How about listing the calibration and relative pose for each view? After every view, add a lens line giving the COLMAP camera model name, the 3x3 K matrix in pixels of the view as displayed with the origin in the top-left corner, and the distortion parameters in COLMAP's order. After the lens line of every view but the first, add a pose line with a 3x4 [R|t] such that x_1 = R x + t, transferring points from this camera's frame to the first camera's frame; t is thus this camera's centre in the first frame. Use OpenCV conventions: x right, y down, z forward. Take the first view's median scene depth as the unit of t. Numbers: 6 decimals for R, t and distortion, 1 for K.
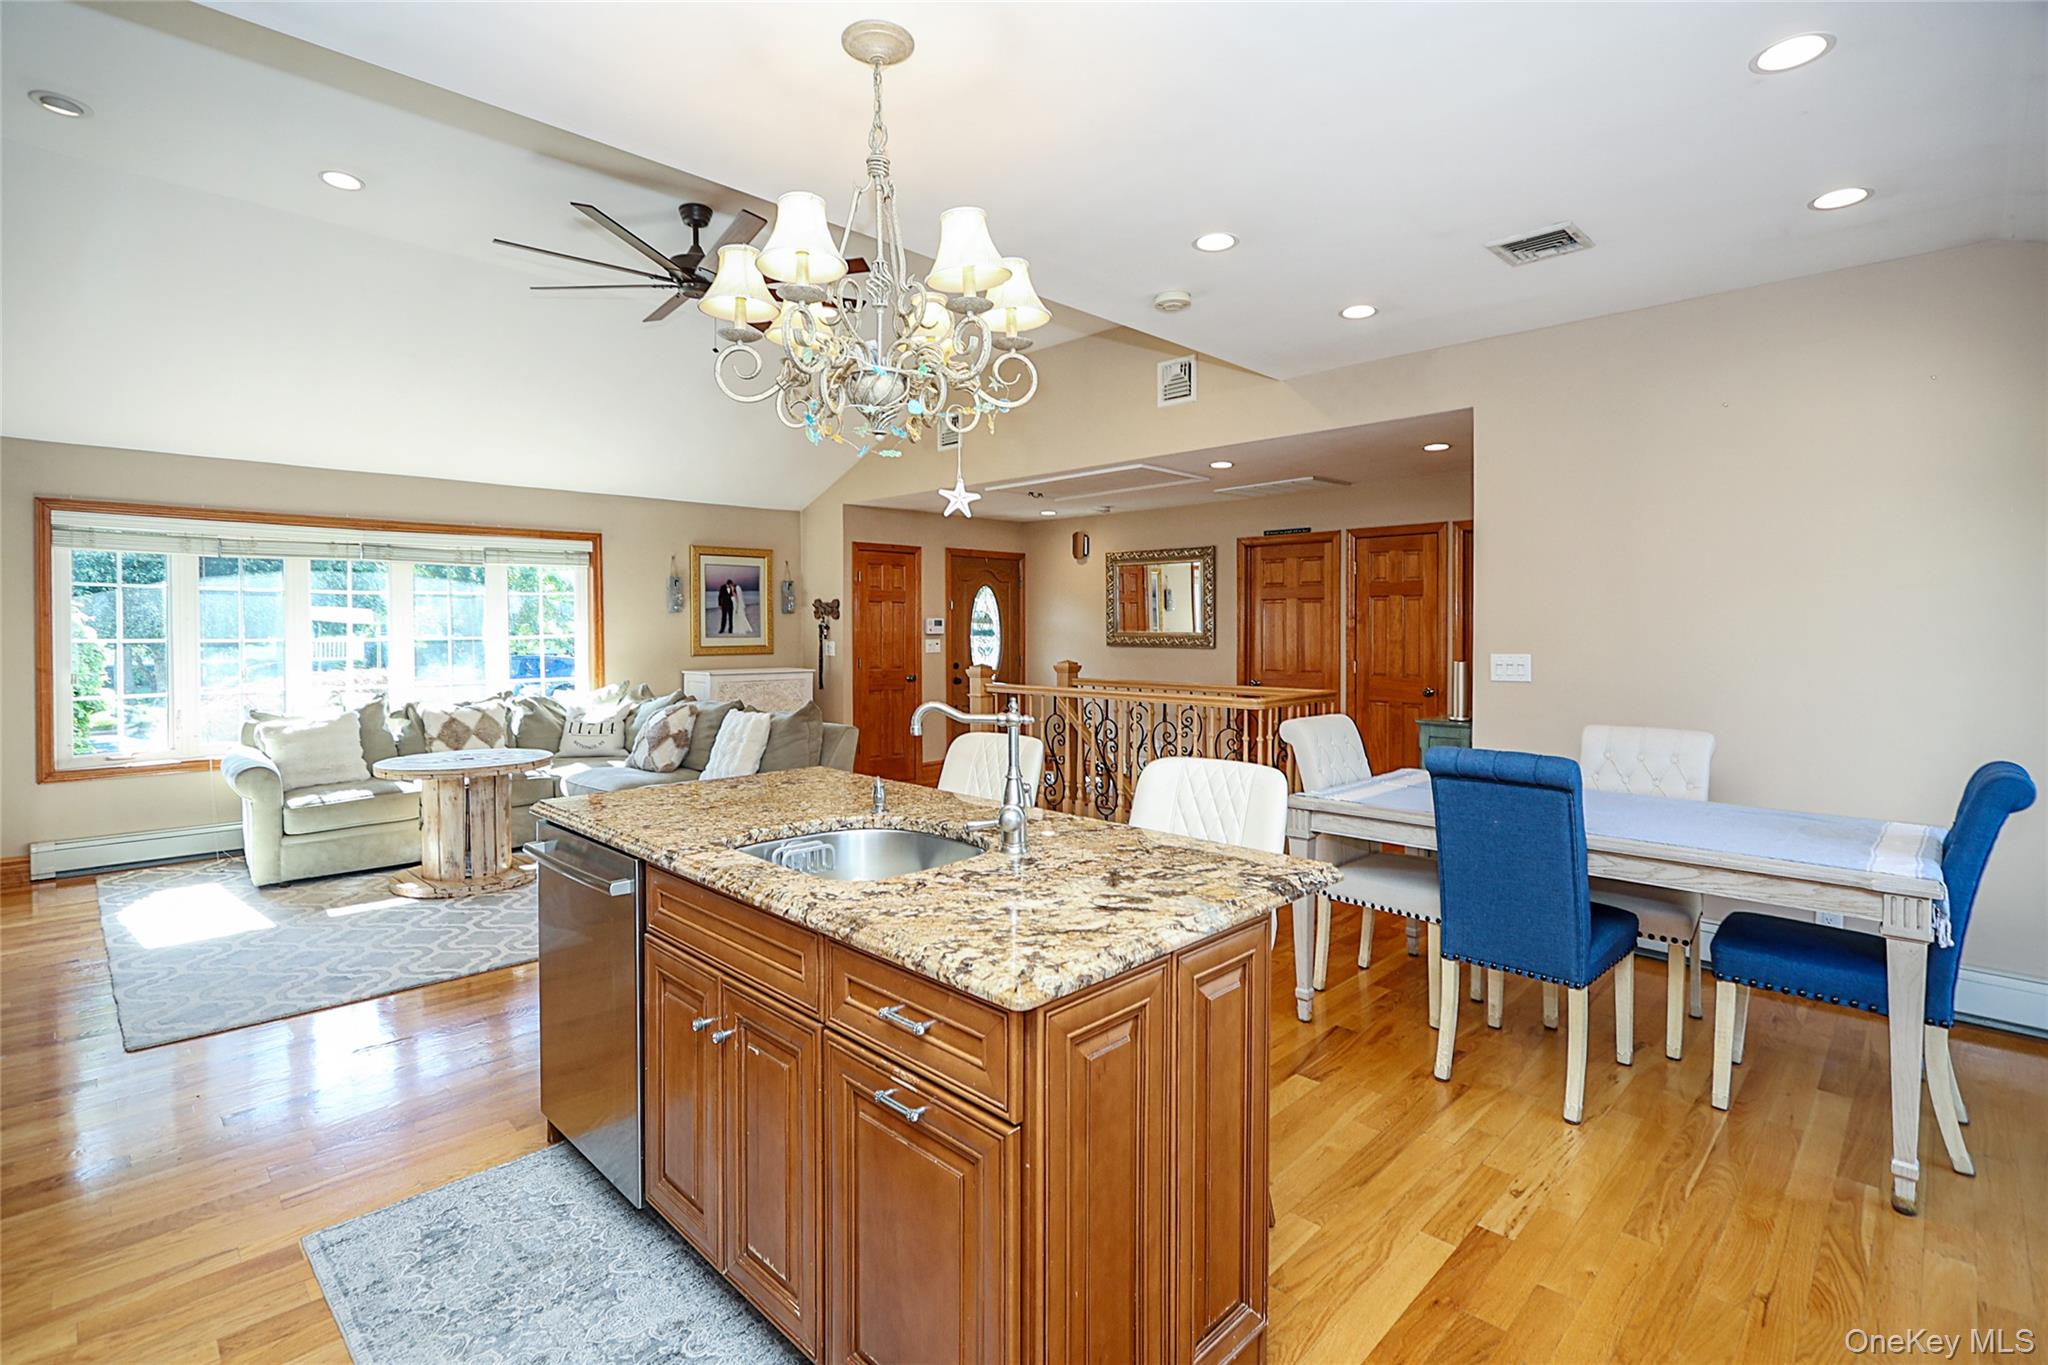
lens RADIAL K [[958.6, 0, 1057.5], [0, 958.6, 636.5], [0, 0, 1]] dist [-0.039757, 0.000178]
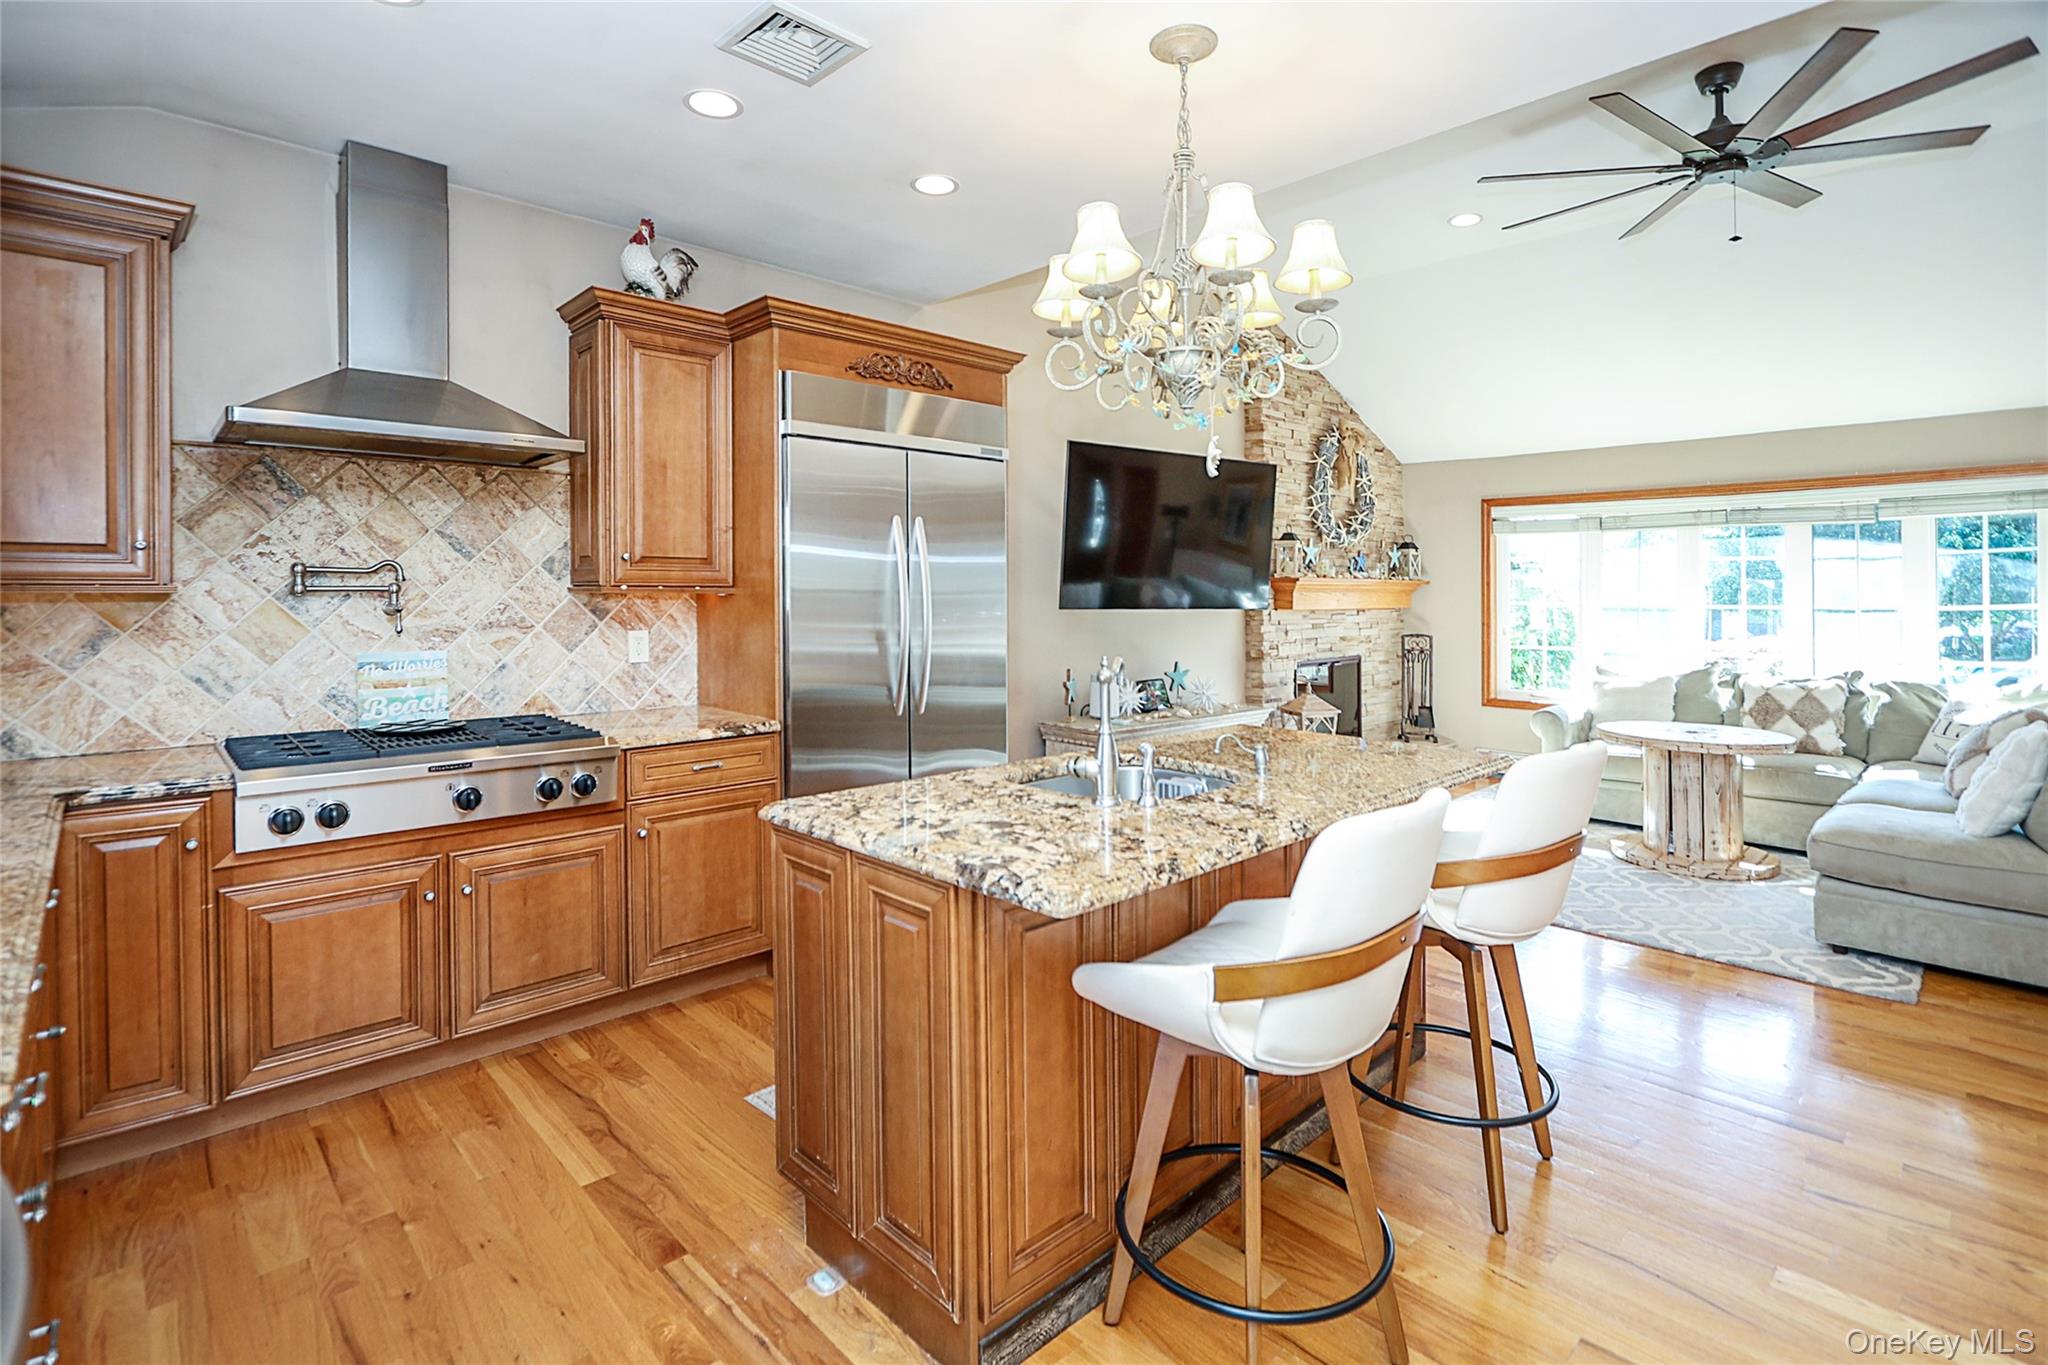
lens RADIAL K [[978.4, 0, 1005.1], [0, 978.4, 616.2], [0, 0, 1]] dist [0.000193, -0.000382]
pose [[-0.073987, 0.022177, -0.997013, 0.354820], [-0.014600, 0.999621, 0.023319, 0.000575], [0.997152, 0.016281, -0.073635, 0.331963]]
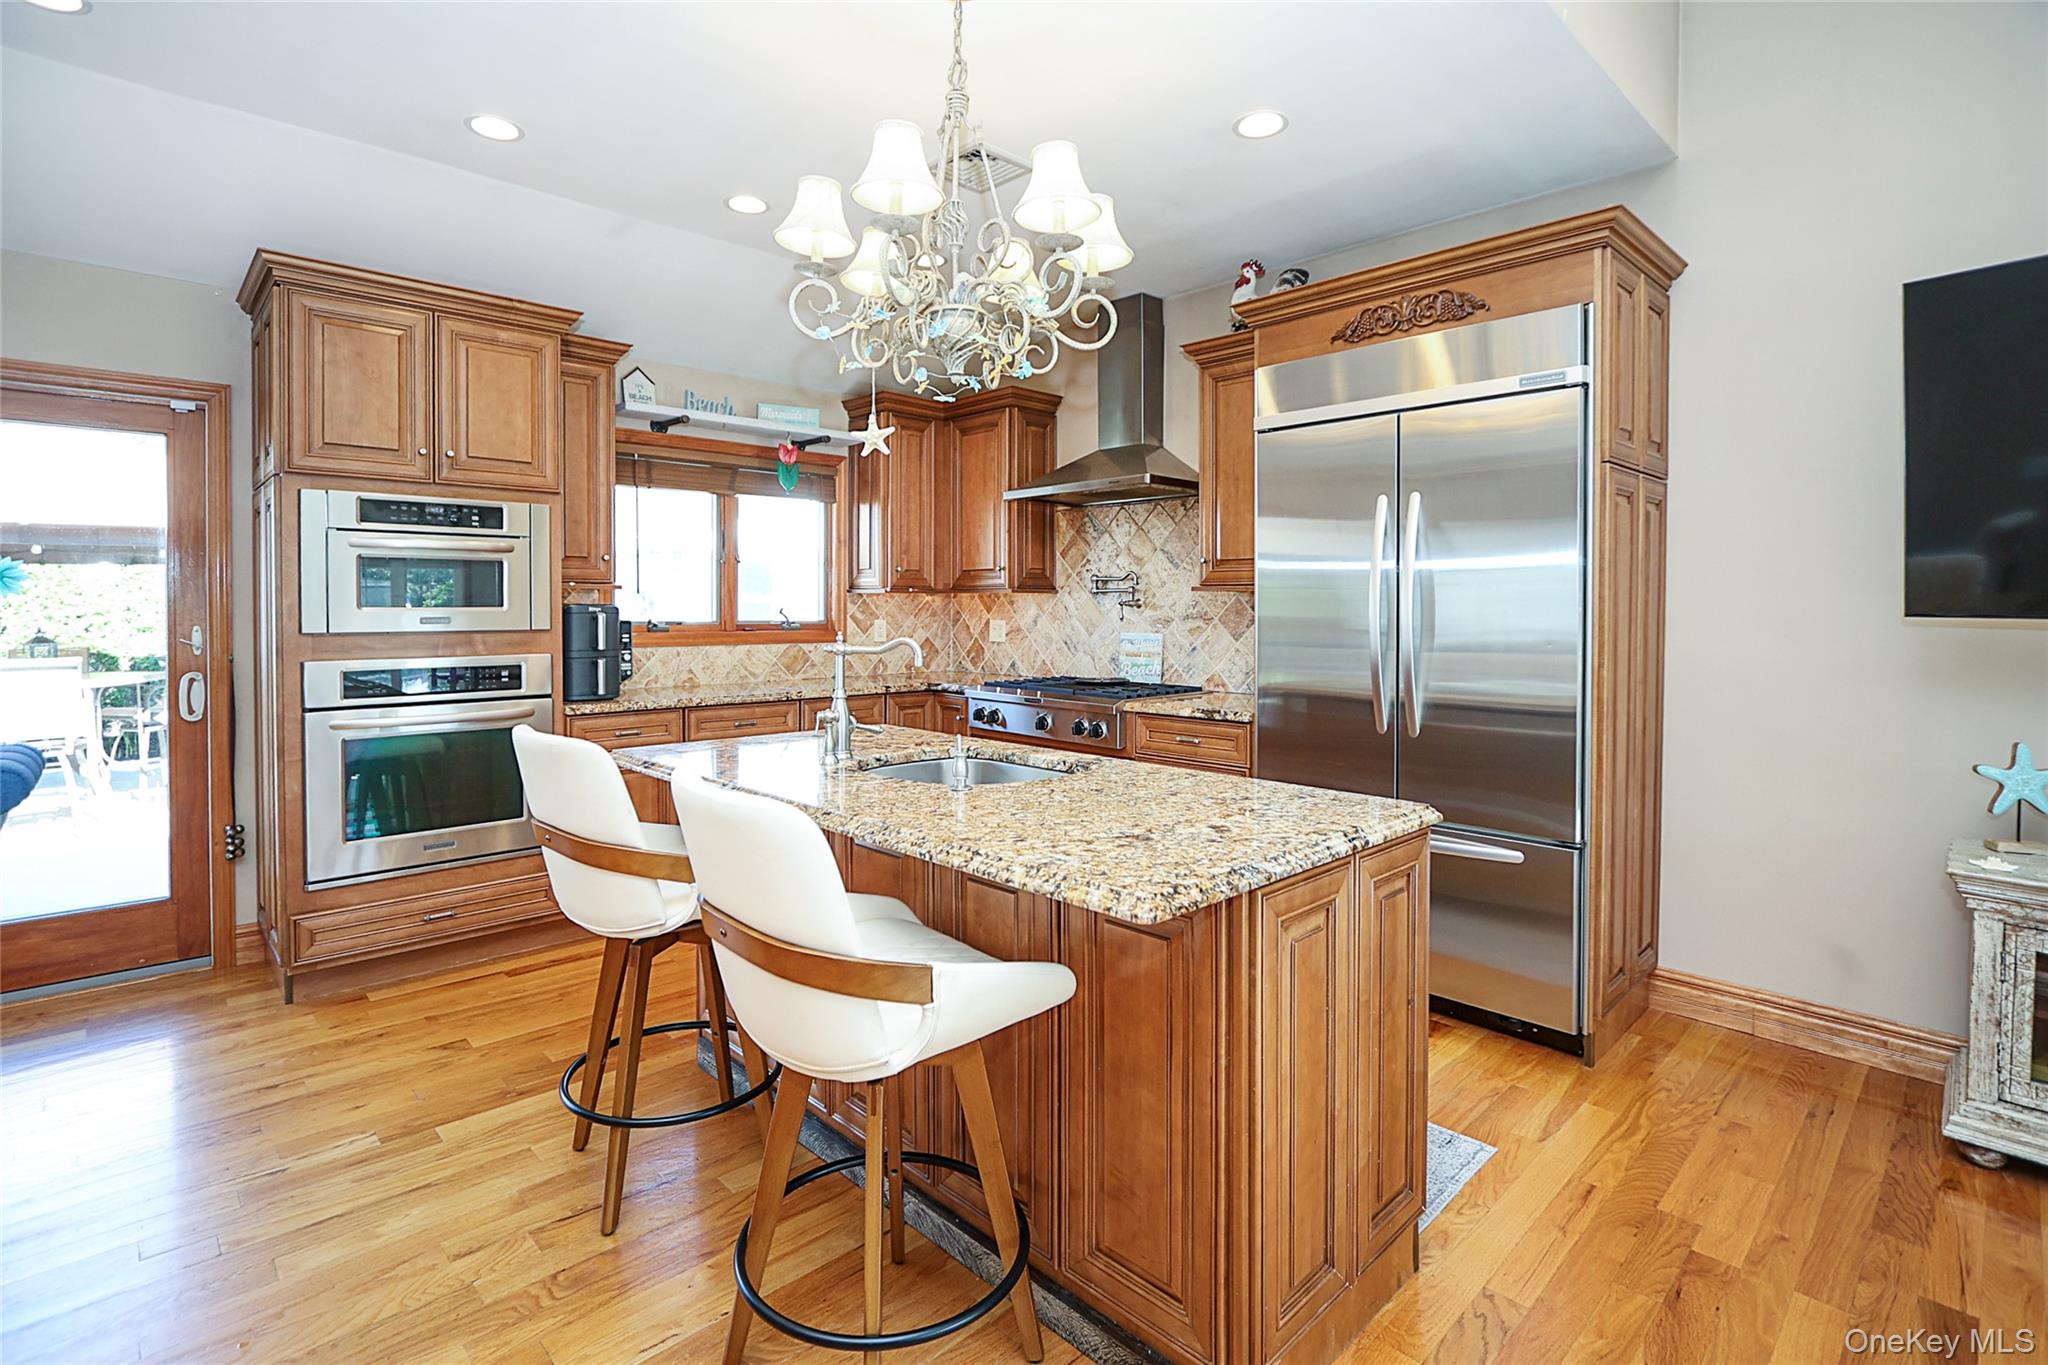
lens RADIAL K [[963.1, 0, 1004.7], [0, 963.1, 621.0], [0, 0, 1]] dist [-0.020066, 0.000567]
pose [[-0.996942, -0.008889, 0.077639, -0.116966], [-0.006724, 0.999583, 0.028100, 0.006784], [-0.077856, 0.027492, -0.996585, 0.753617]]
